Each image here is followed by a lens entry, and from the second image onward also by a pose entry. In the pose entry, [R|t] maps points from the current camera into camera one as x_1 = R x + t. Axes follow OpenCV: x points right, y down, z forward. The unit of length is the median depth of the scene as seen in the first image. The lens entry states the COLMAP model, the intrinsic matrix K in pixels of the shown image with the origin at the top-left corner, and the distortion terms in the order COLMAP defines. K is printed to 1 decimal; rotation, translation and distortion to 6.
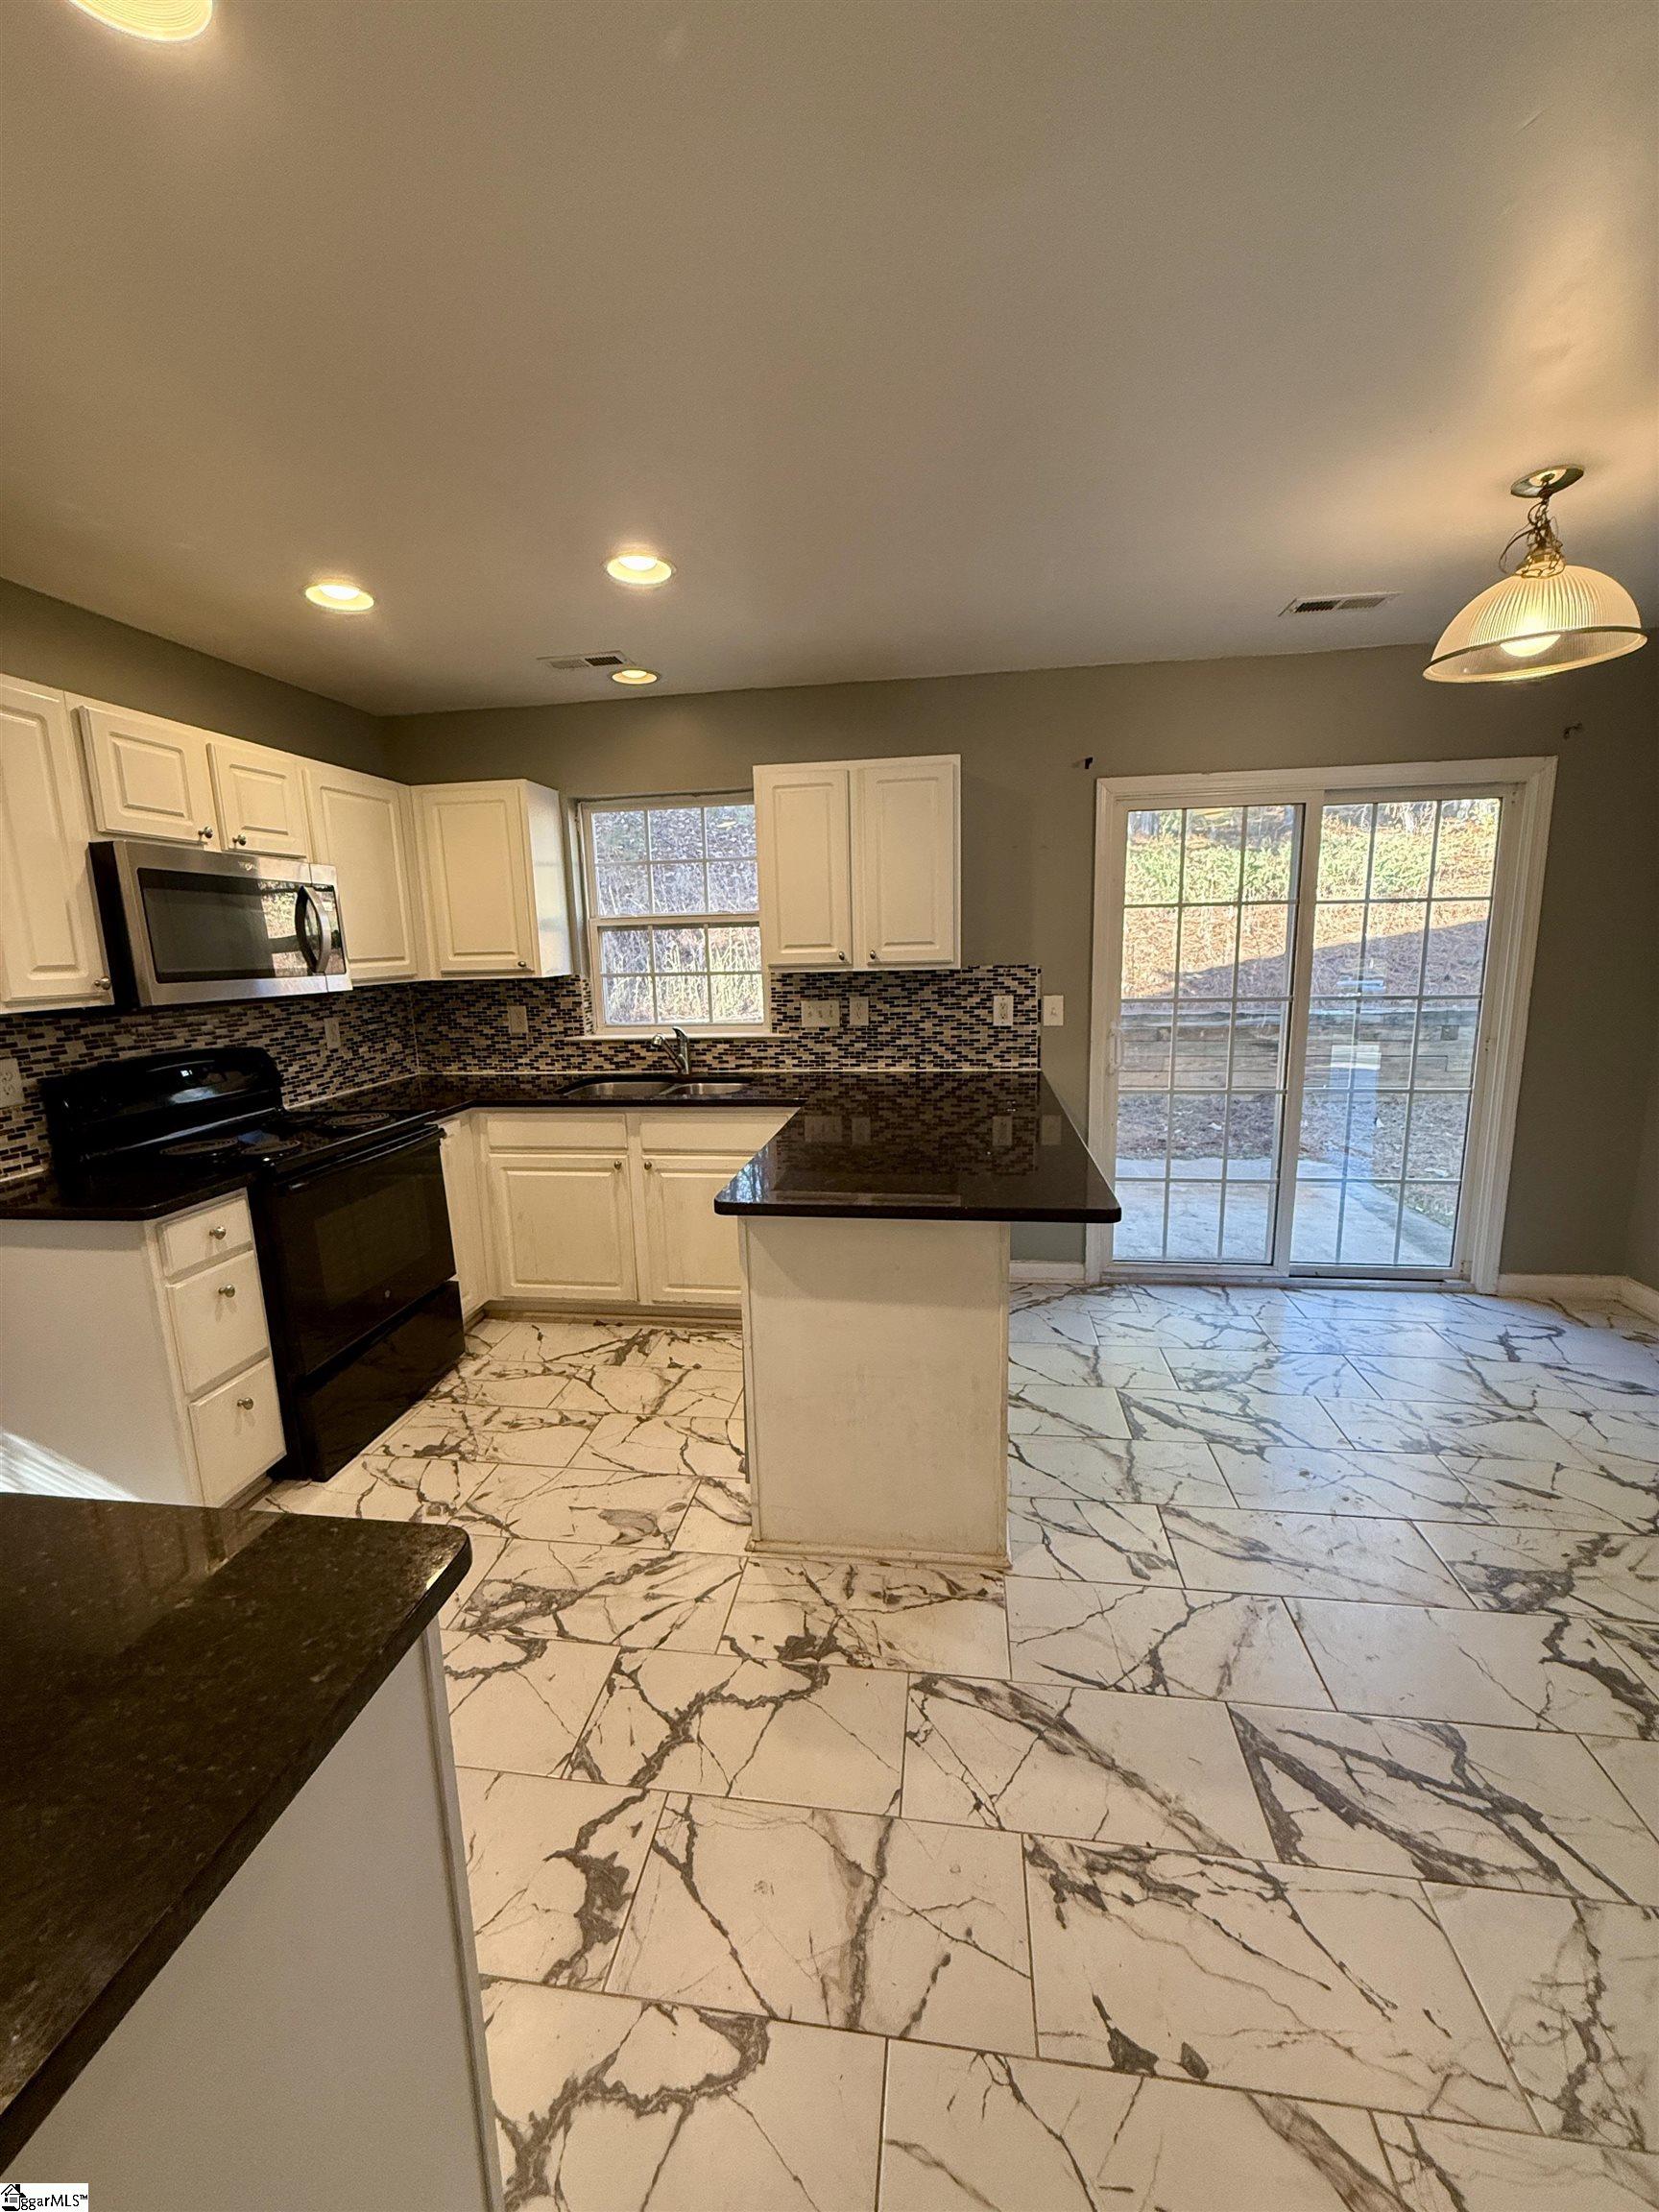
lens RADIAL K [[881.7, 0, 828.8], [0, 881.7, 1102.3], [0, 0, 1]] dist [-0.000832, 0.000697]
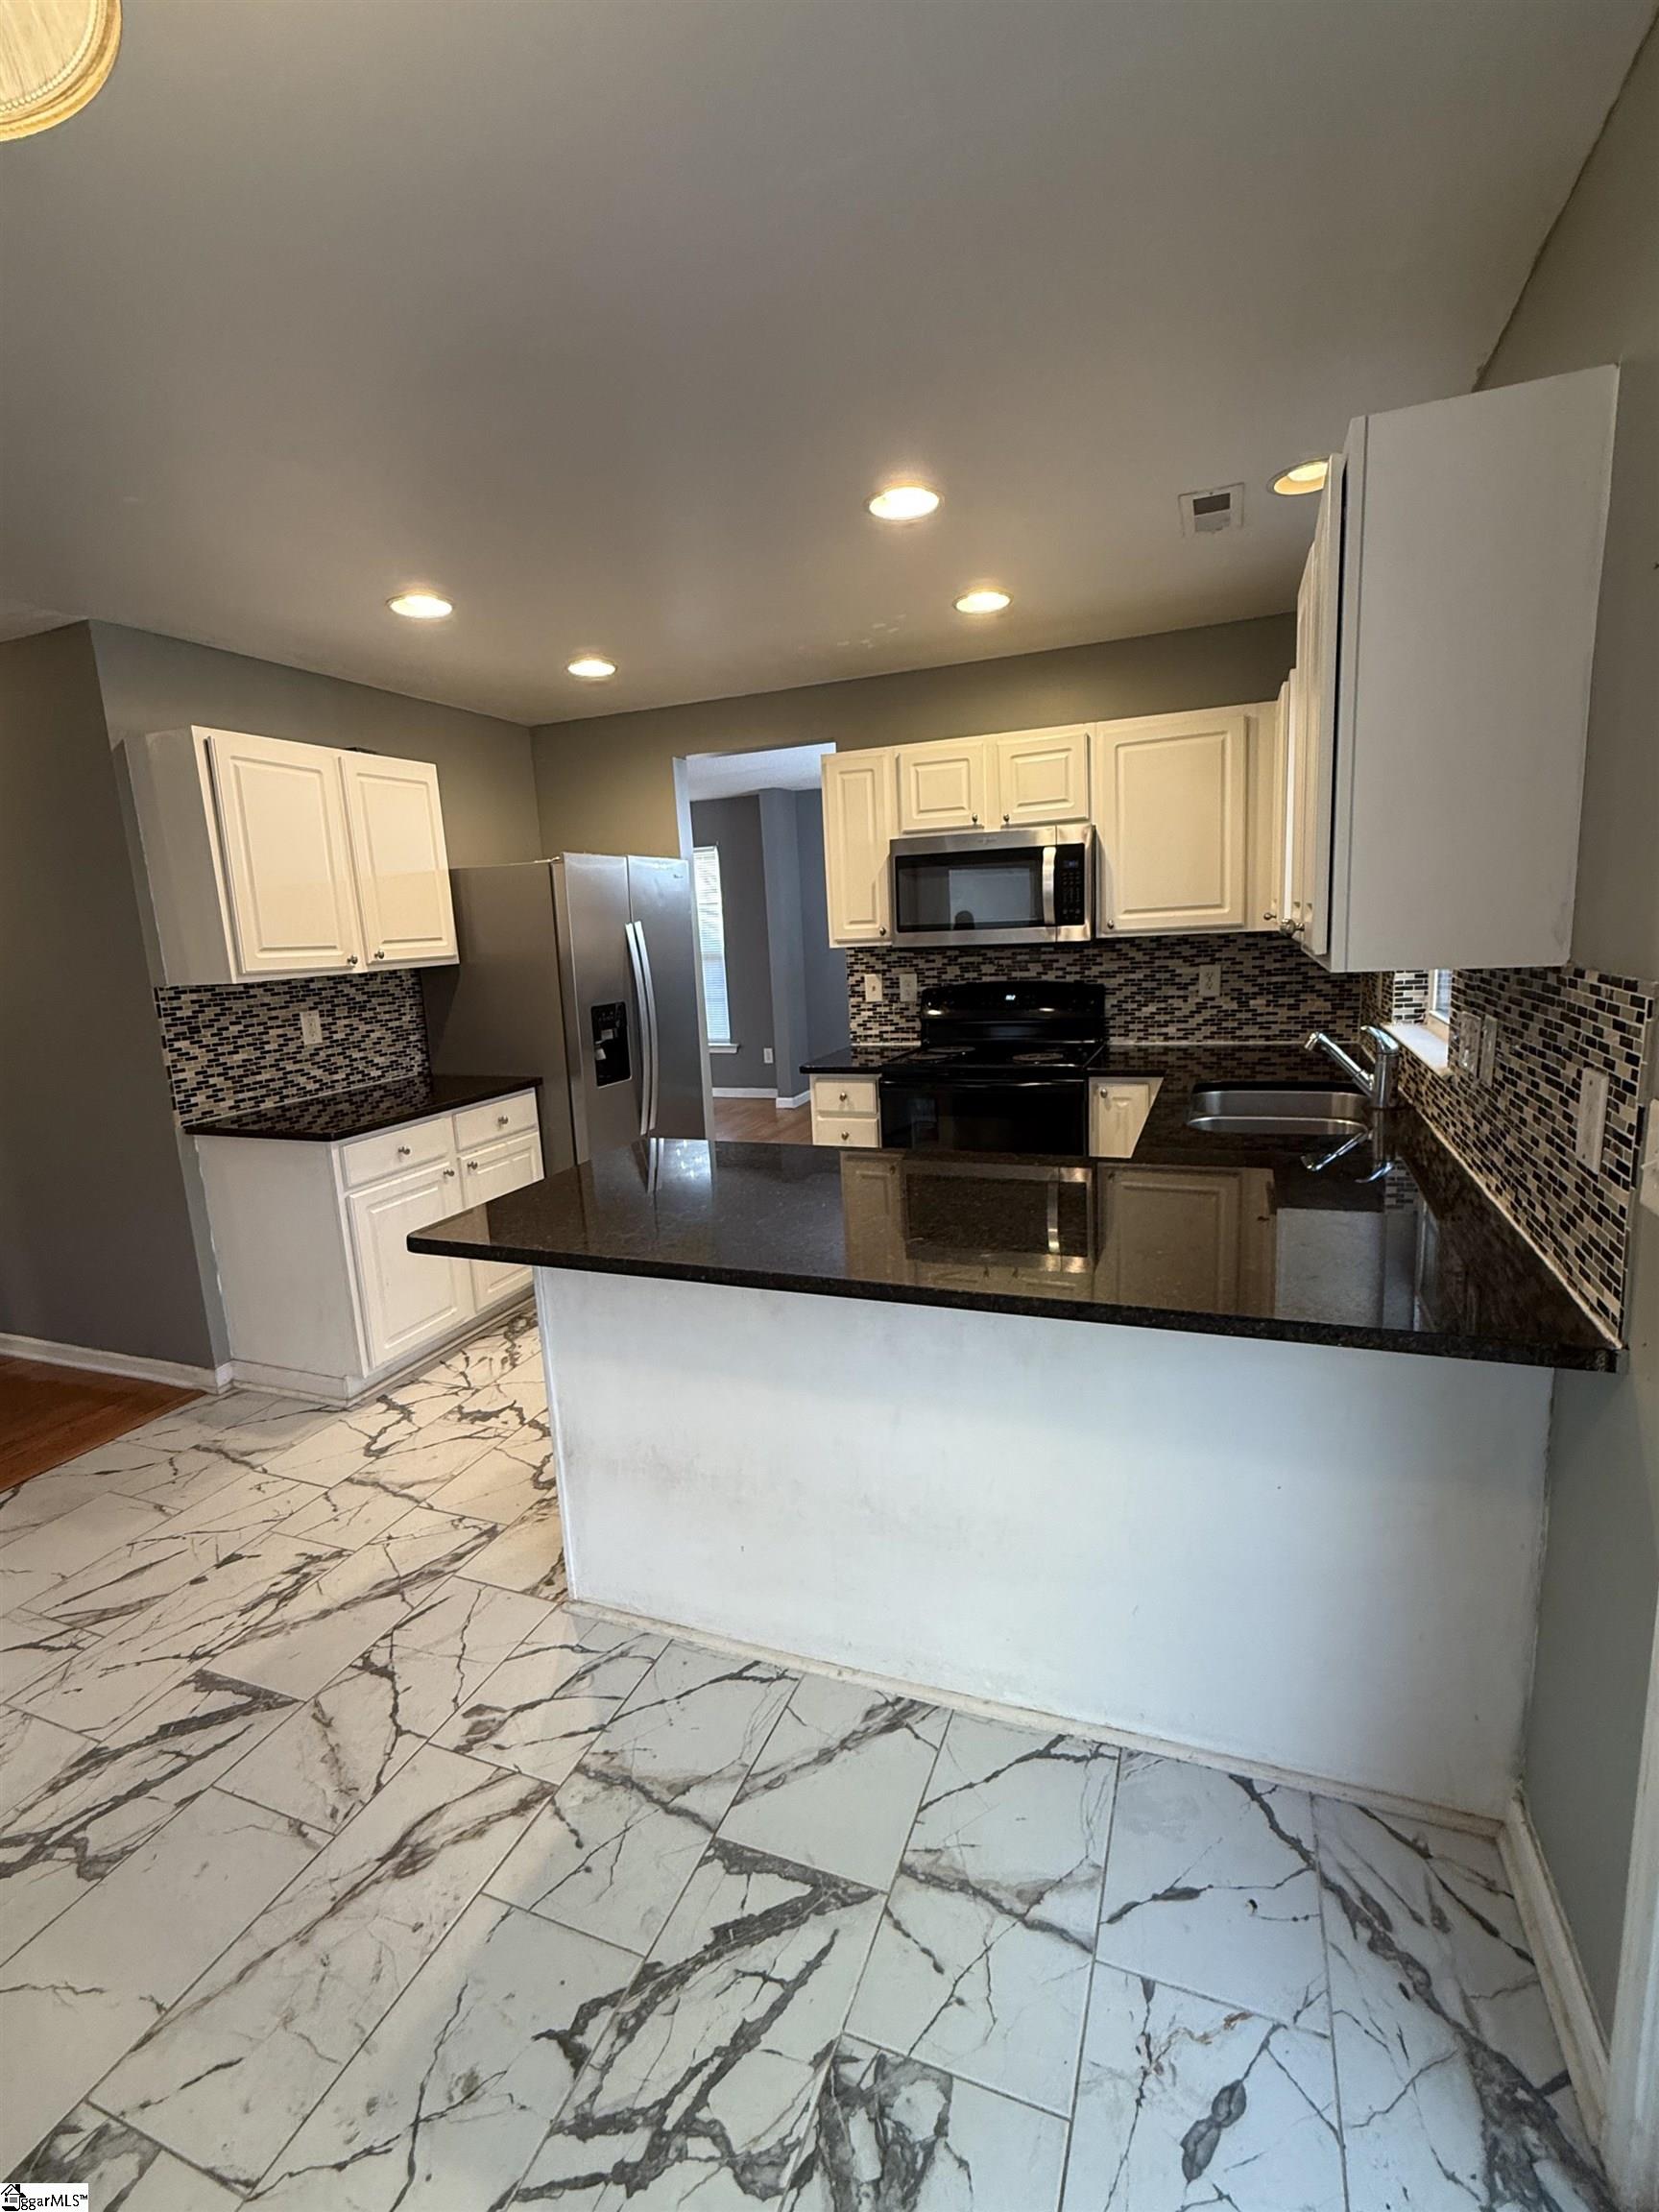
lens RADIAL K [[997.8, 0, 823.5], [0, 997.8, 1100.5], [0, 0, 1]] dist [0.000675, 0.000112]
pose [[-0.235974, 0.211114, -0.948550, 0.956676], [-0.118567, 0.962568, 0.243730, -0.262335], [0.964499, 0.169981, -0.202110, 1.287631]]
